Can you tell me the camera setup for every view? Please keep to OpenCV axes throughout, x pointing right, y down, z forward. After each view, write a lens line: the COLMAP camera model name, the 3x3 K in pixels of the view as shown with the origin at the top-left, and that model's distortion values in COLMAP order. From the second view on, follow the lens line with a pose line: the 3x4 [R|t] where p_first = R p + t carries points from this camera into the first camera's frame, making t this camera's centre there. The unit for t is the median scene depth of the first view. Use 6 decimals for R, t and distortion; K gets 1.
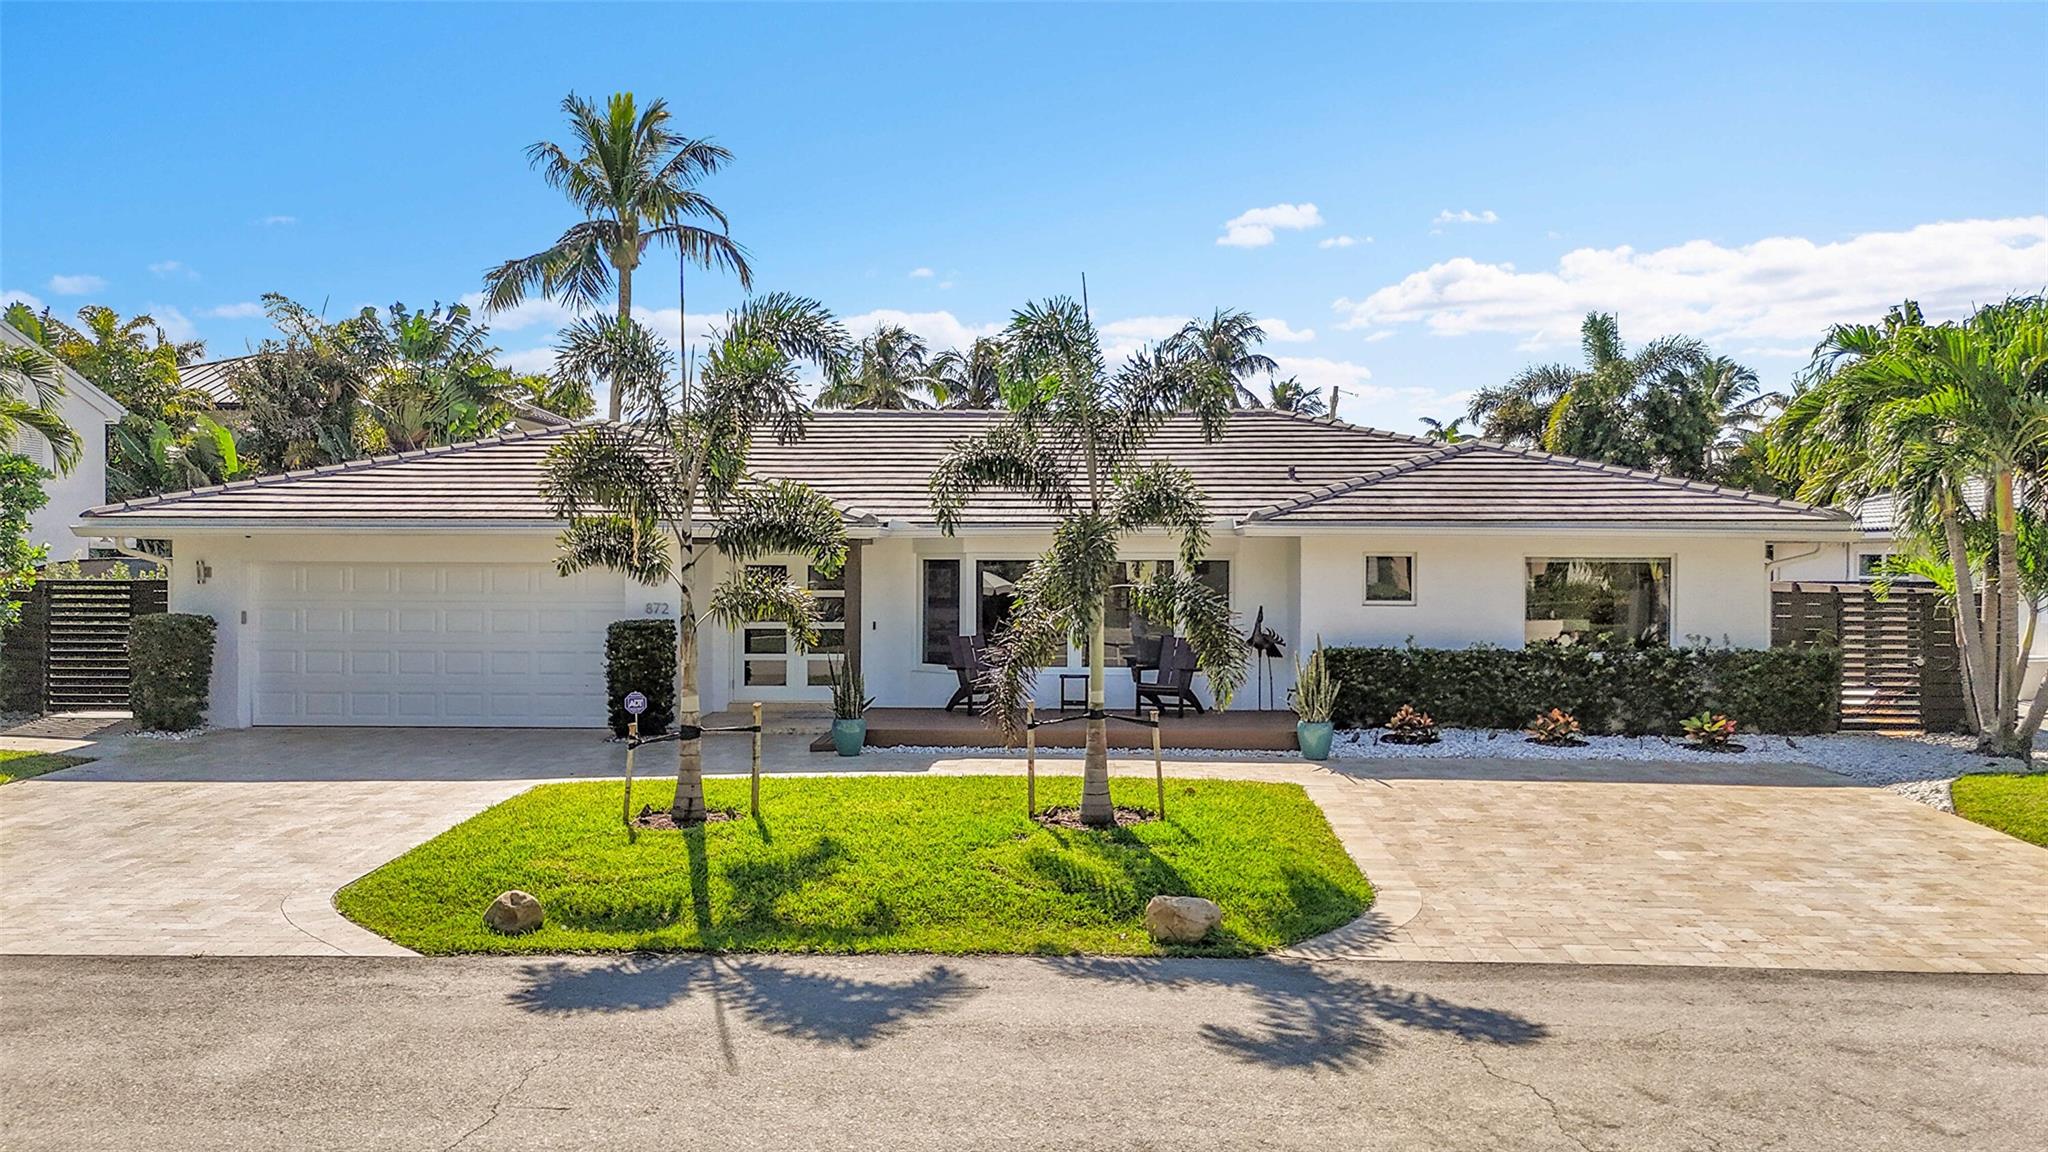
lens RADIAL K [[1549.4, 0, 1037.3], [0, 1549.4, 583.4], [0, 0, 1]] dist [0.046471, -0.009280]
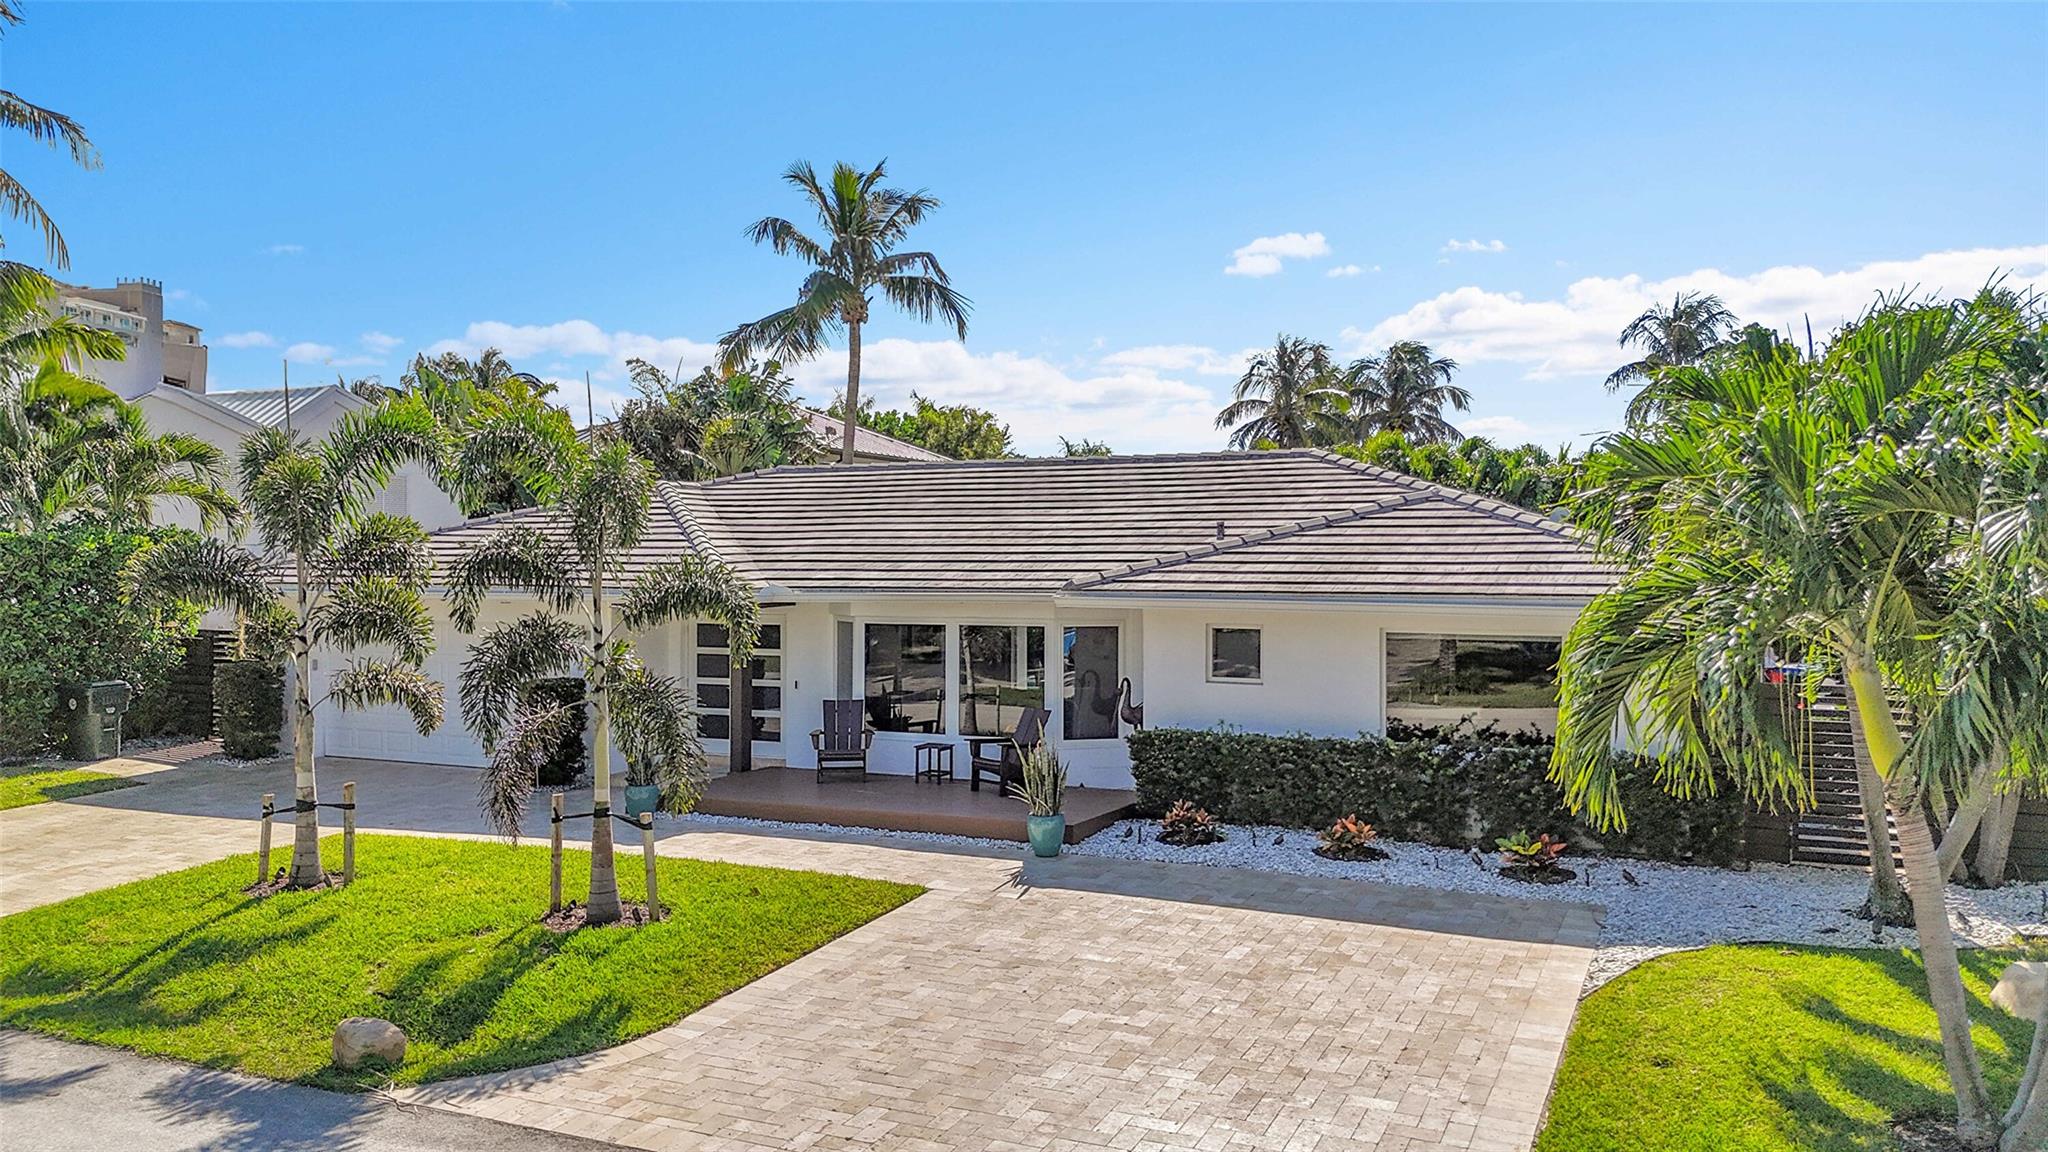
lens RADIAL K [[1549.4, 0, 1037.3], [0, 1549.4, 583.4], [0, 0, 1]] dist [0.046471, -0.009280]
pose [[0.916441, 0.003303, -0.400157, 0.518248], [-0.002191, 0.999992, 0.003235, -0.050278], [0.400164, -0.002088, 0.916441, 0.138008]]
